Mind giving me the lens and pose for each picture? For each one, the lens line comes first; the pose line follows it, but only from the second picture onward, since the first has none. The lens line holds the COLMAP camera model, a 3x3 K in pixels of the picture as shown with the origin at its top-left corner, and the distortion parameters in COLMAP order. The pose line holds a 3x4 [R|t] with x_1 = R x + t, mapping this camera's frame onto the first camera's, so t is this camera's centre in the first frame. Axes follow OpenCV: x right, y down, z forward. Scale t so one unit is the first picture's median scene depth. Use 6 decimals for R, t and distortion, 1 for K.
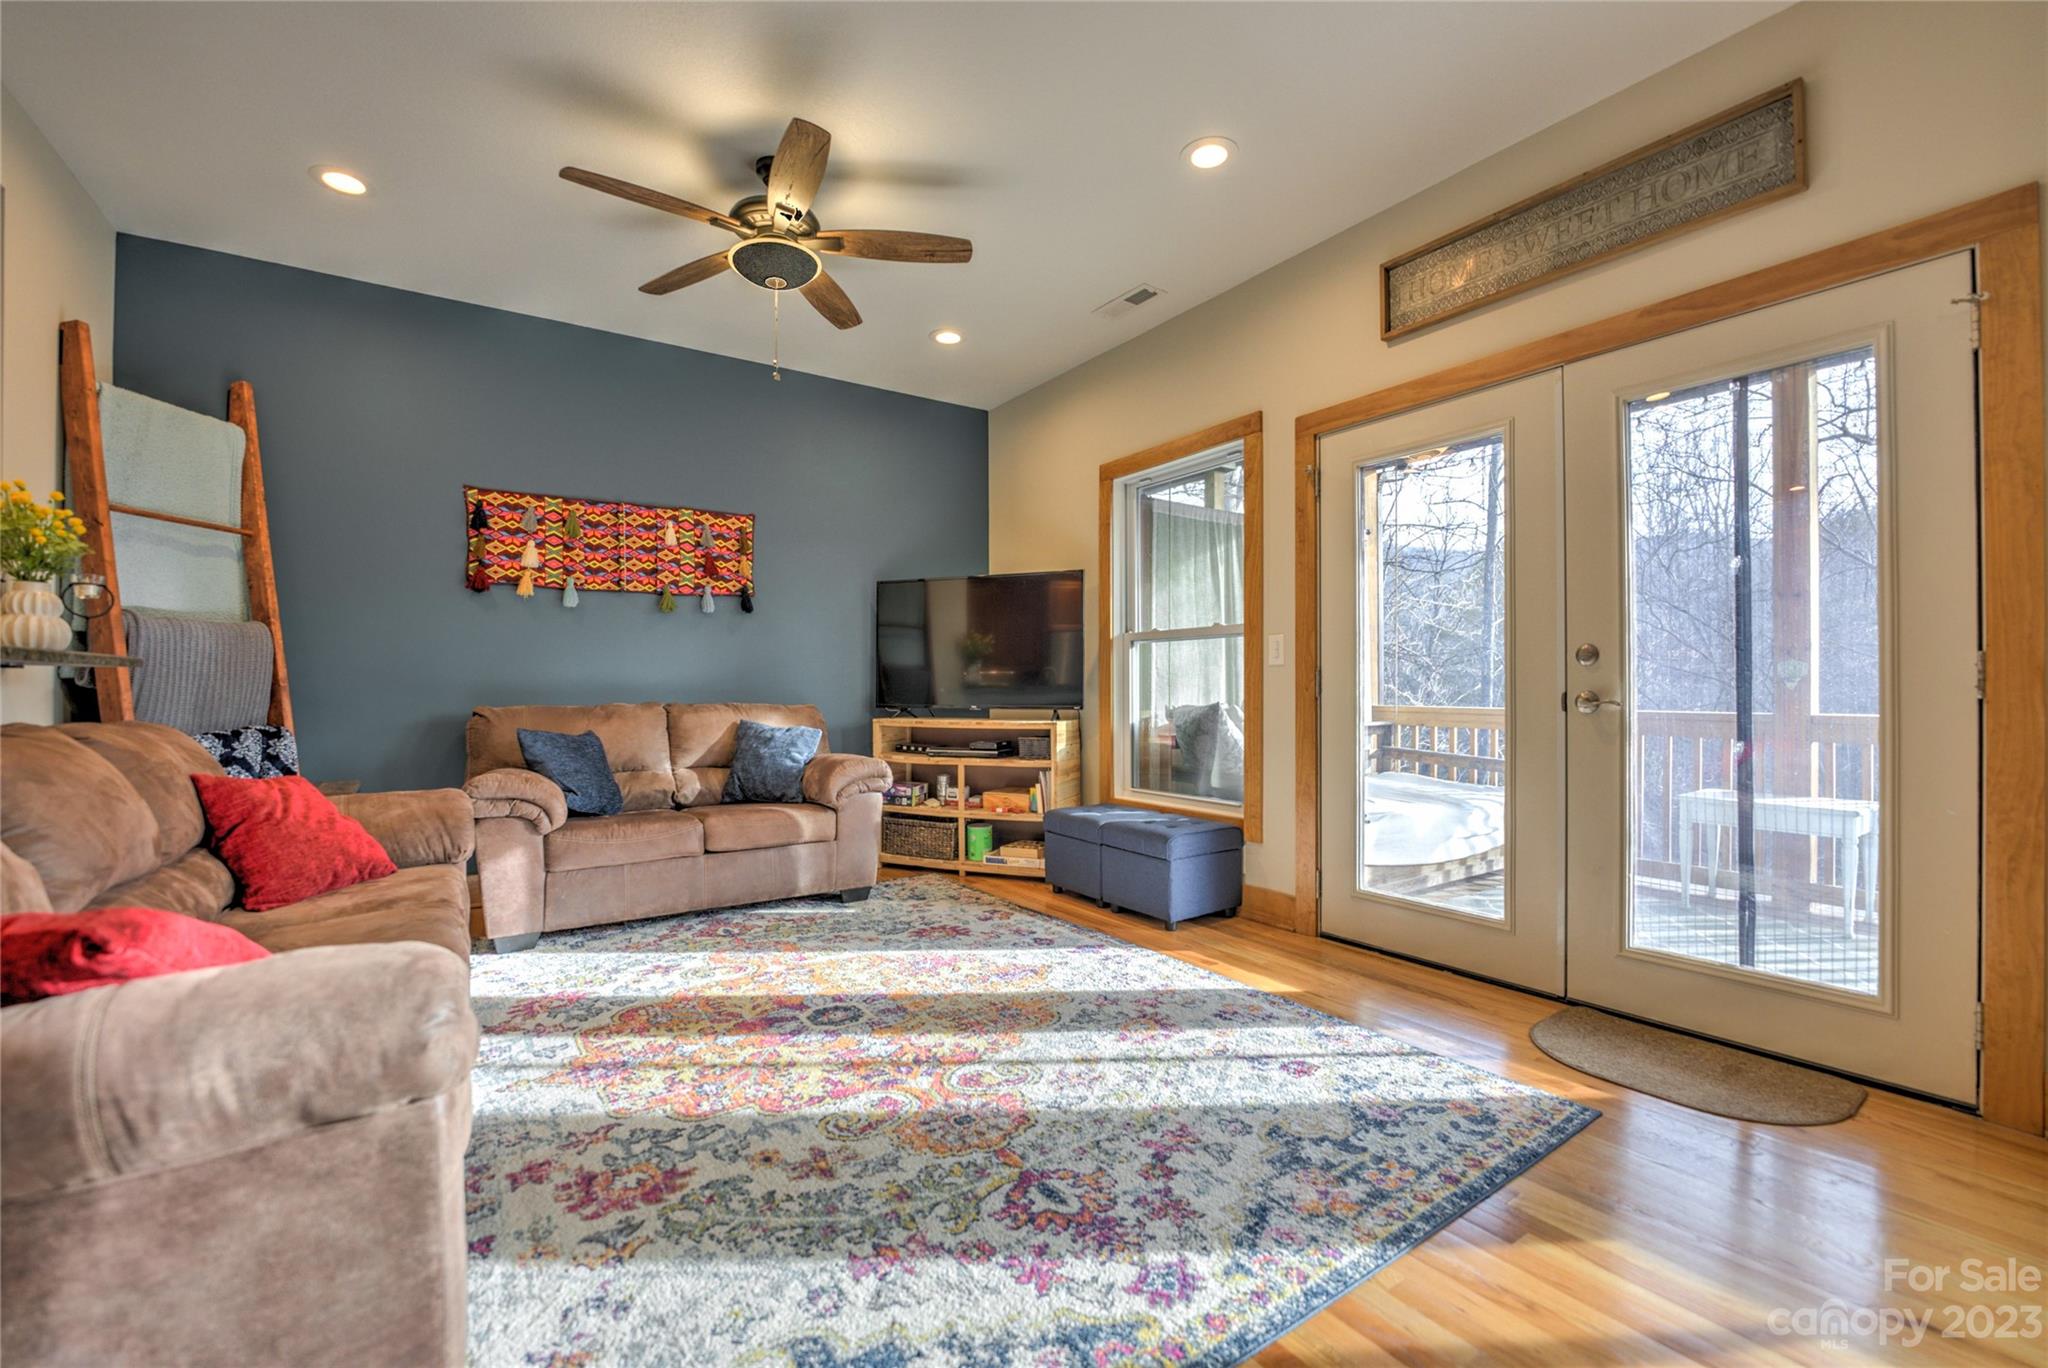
lens RADIAL K [[839.2, 0, 1022.2], [0, 839.2, 702.2], [0, 0, 1]] dist [-0.025898, 0.001747]
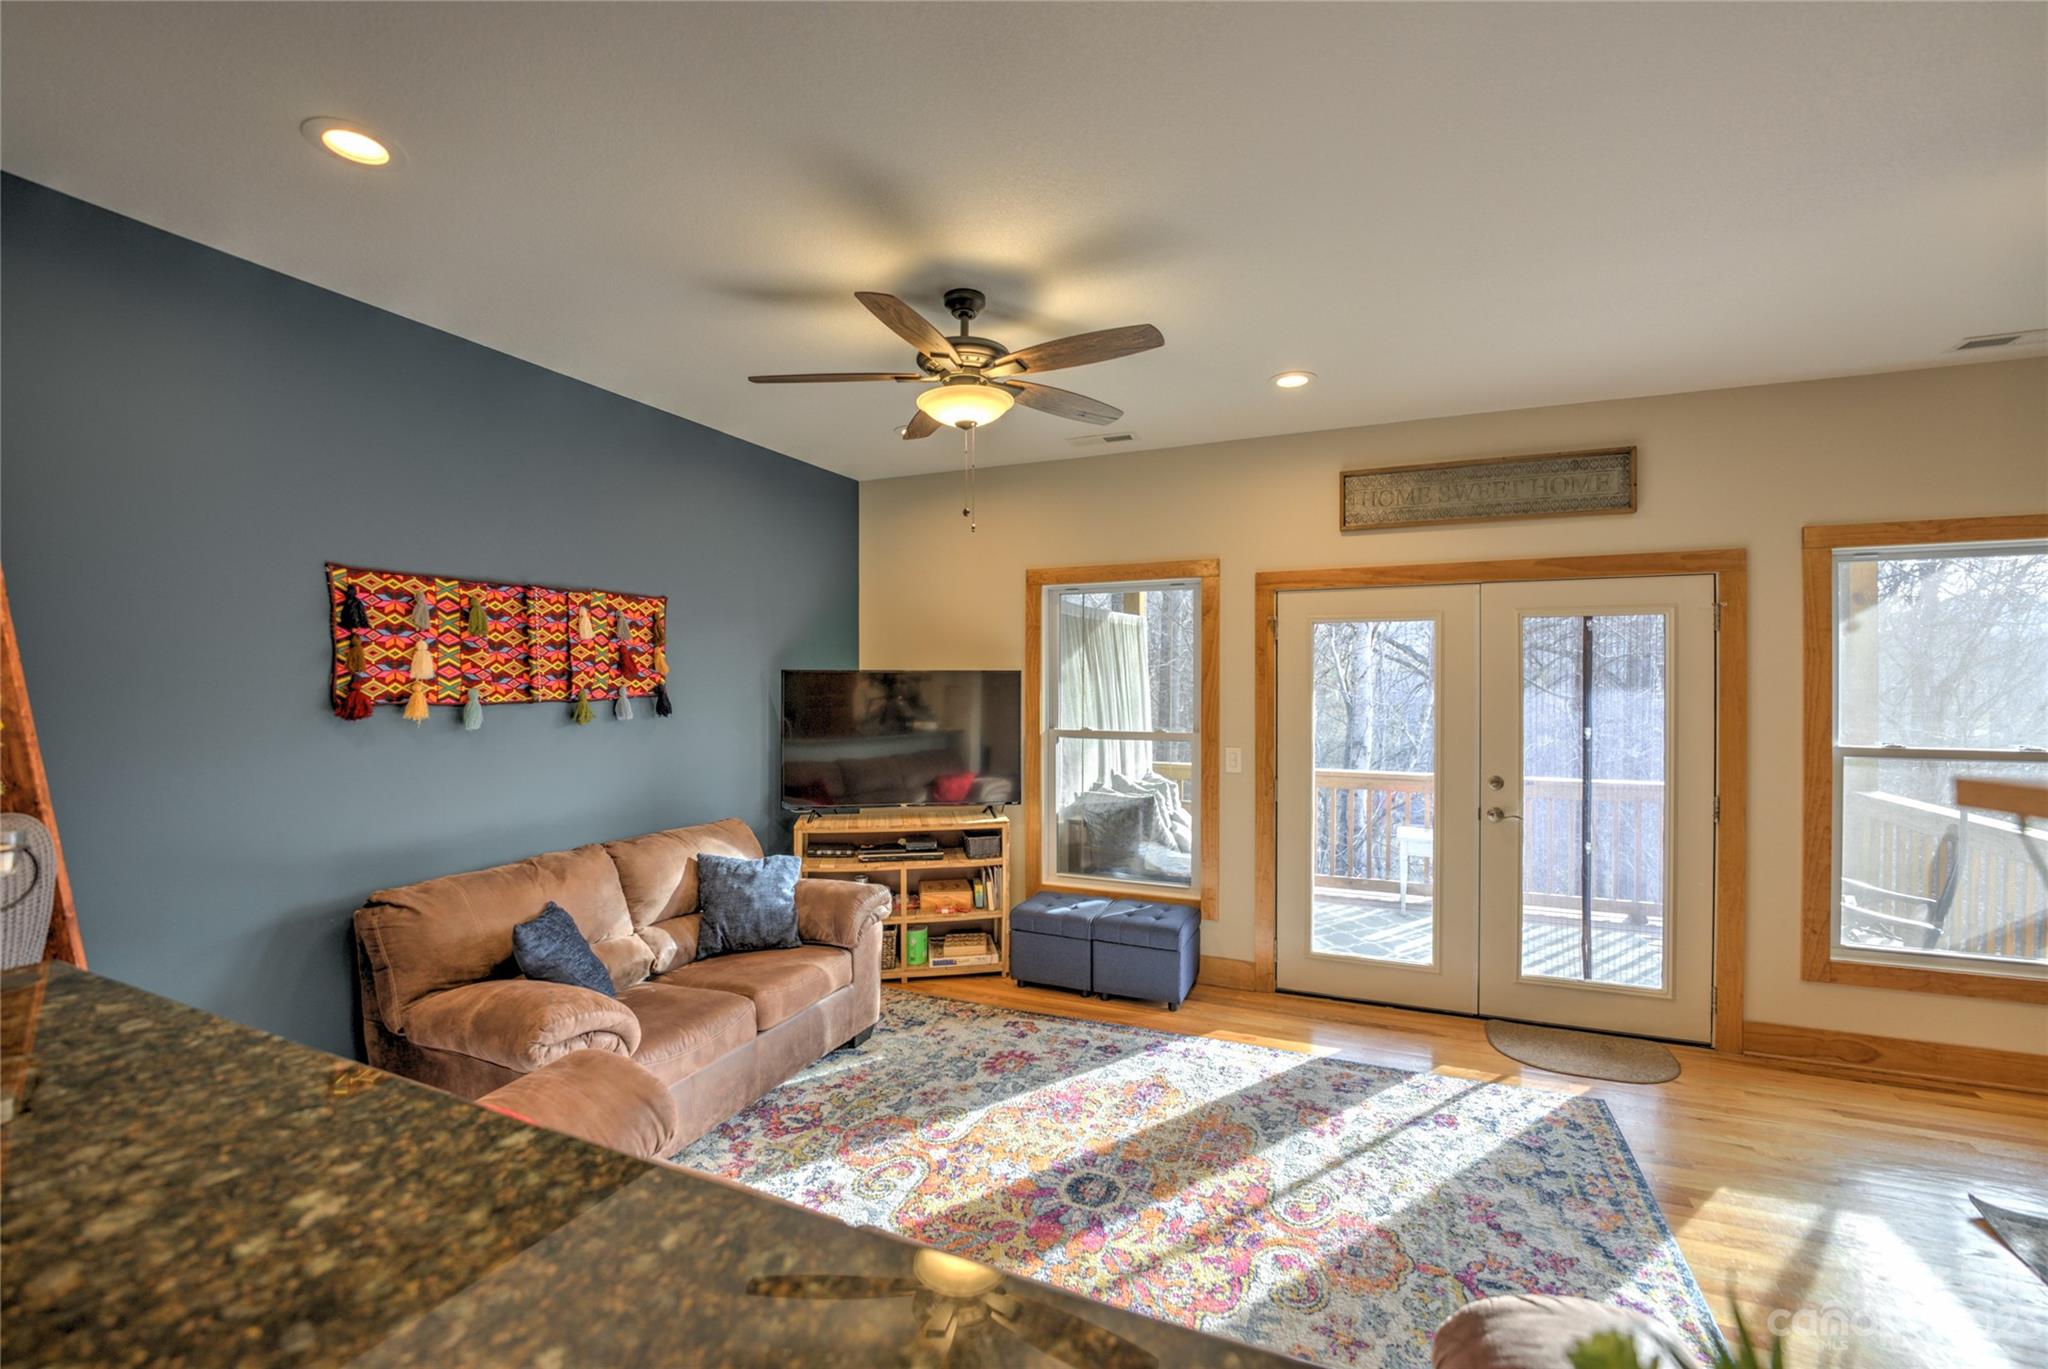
lens RADIAL K [[839.2, 0, 1022.9], [0, 839.2, 693.9], [0, 0, 1]] dist [-0.025898, 0.001747]
pose [[0.844790, -0.009319, 0.535017, -0.587410], [0.007381, 0.999956, 0.005762, -0.163956], [-0.535048, -0.000919, 0.844821, 0.140569]]
